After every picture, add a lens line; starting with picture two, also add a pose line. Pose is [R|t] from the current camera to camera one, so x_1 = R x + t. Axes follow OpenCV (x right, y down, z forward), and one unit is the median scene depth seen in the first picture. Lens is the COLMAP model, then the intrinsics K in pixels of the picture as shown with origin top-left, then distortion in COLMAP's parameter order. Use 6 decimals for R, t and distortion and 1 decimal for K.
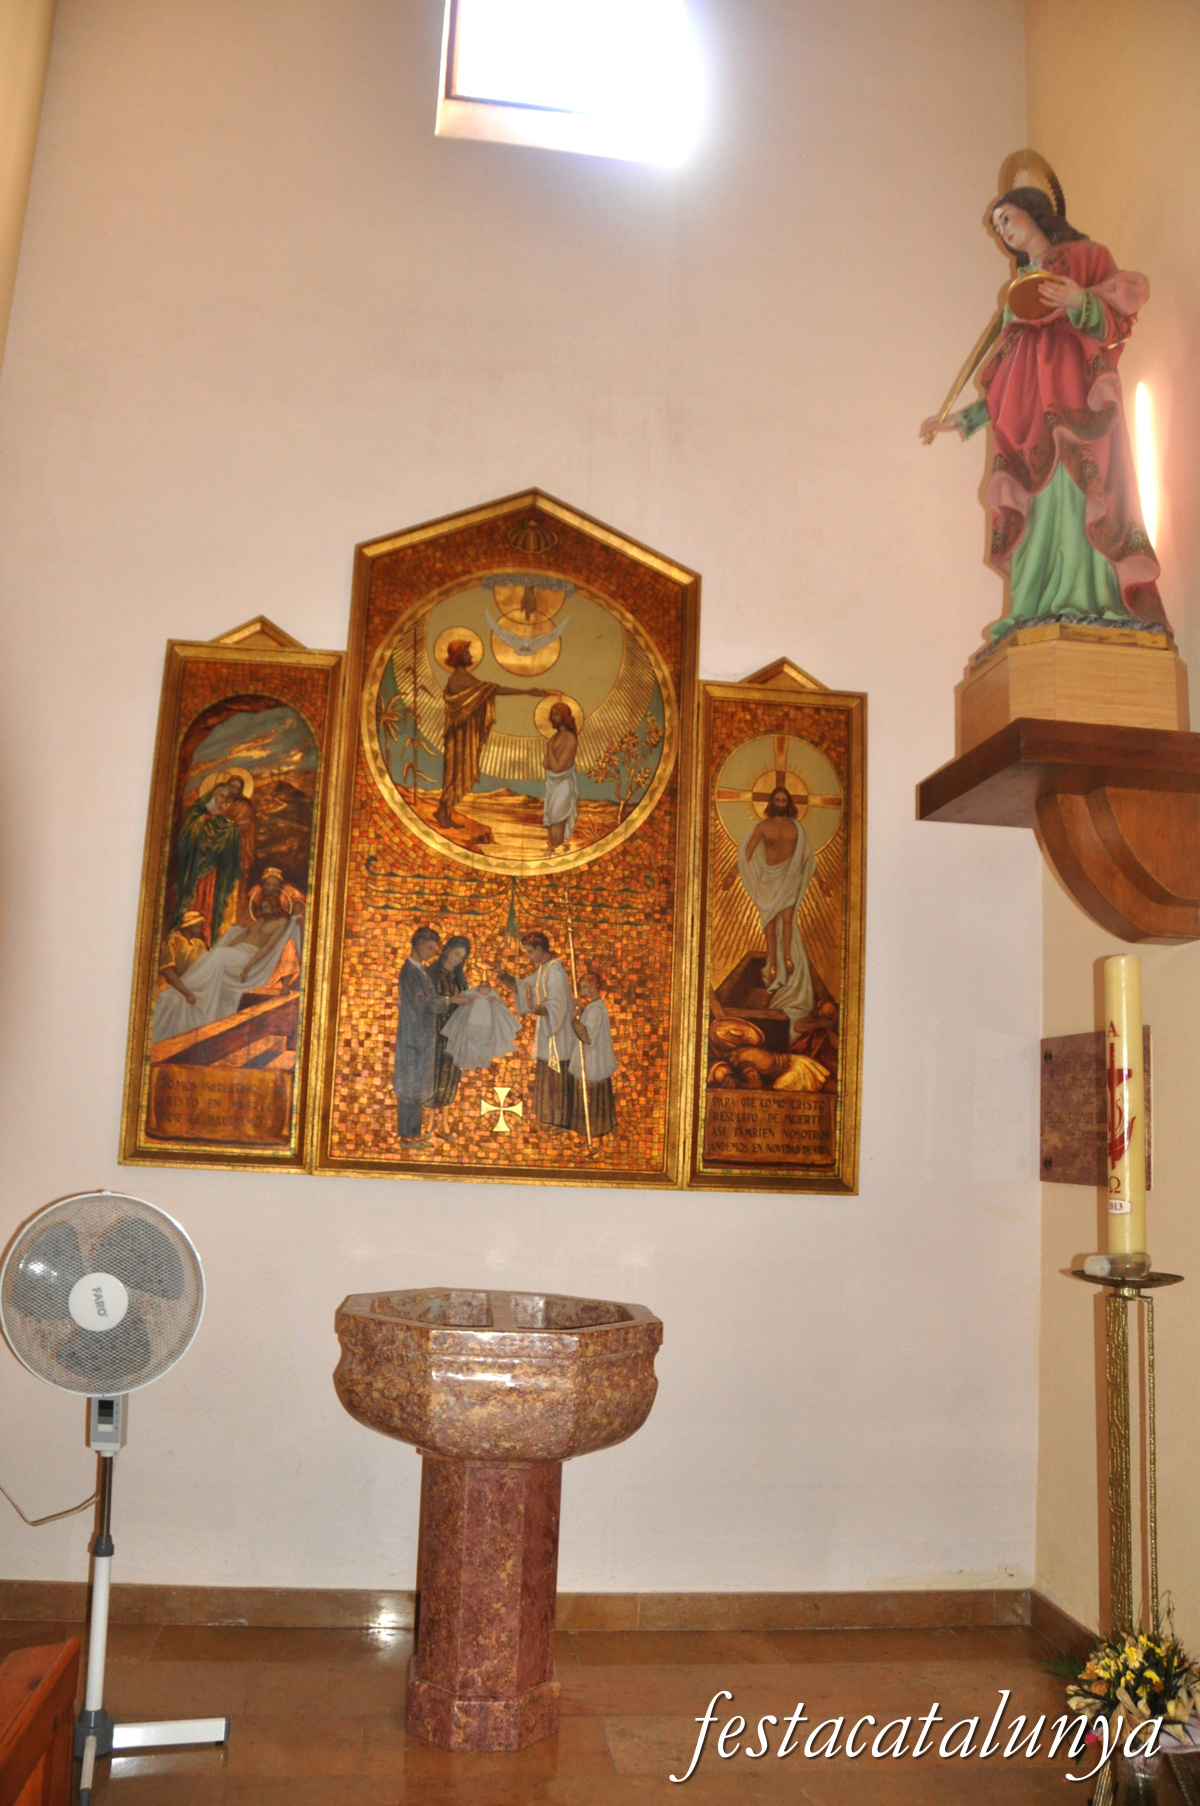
lens RADIAL K [[1400.4, 0, 600.0], [0, 1400.4, 903.0], [0, 0, 1]] dist [-0.148028, 0.115569]
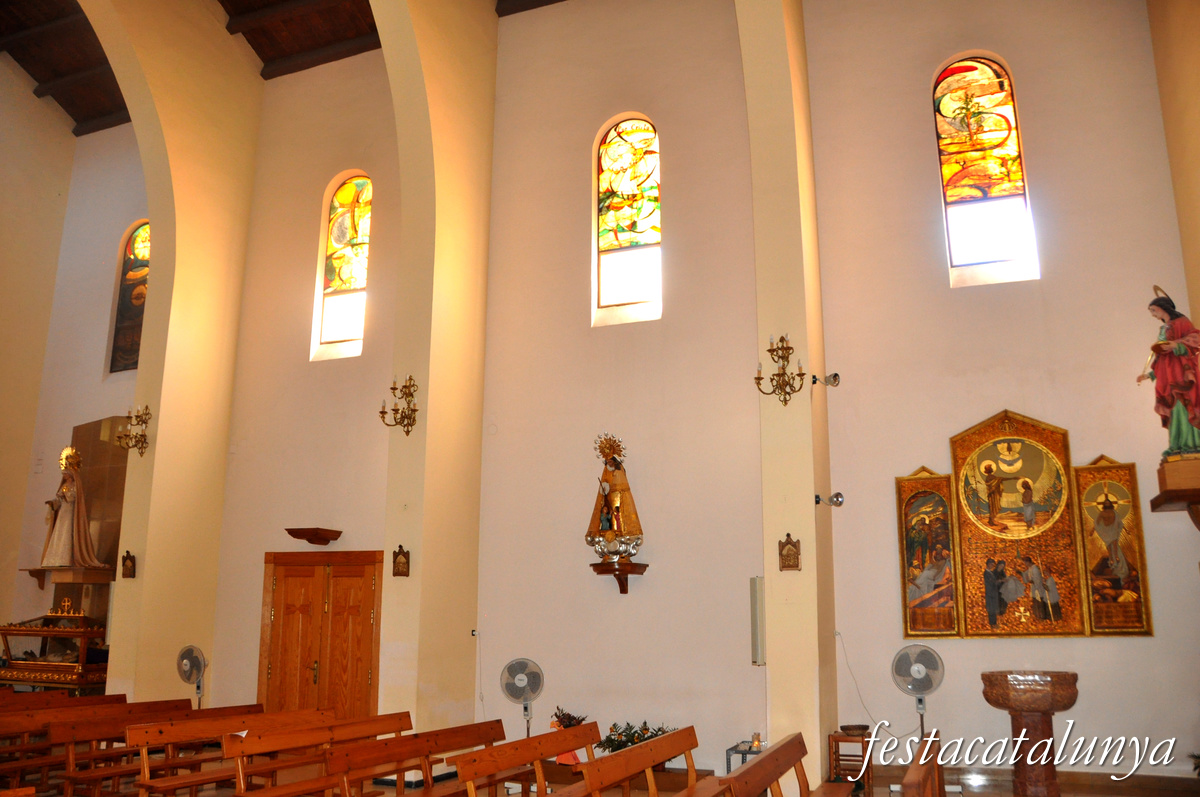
lens RADIAL K [[930.5, 0, 599.3], [0, 930.5, 431.0], [0, 0, 1]] dist [-0.148028, 0.115569]
pose [[0.869291, -0.141054, -0.473747, 0.120502], [0.112680, 0.989734, -0.087925, -0.187936], [0.481286, 0.023051, 0.876261, -1.237673]]
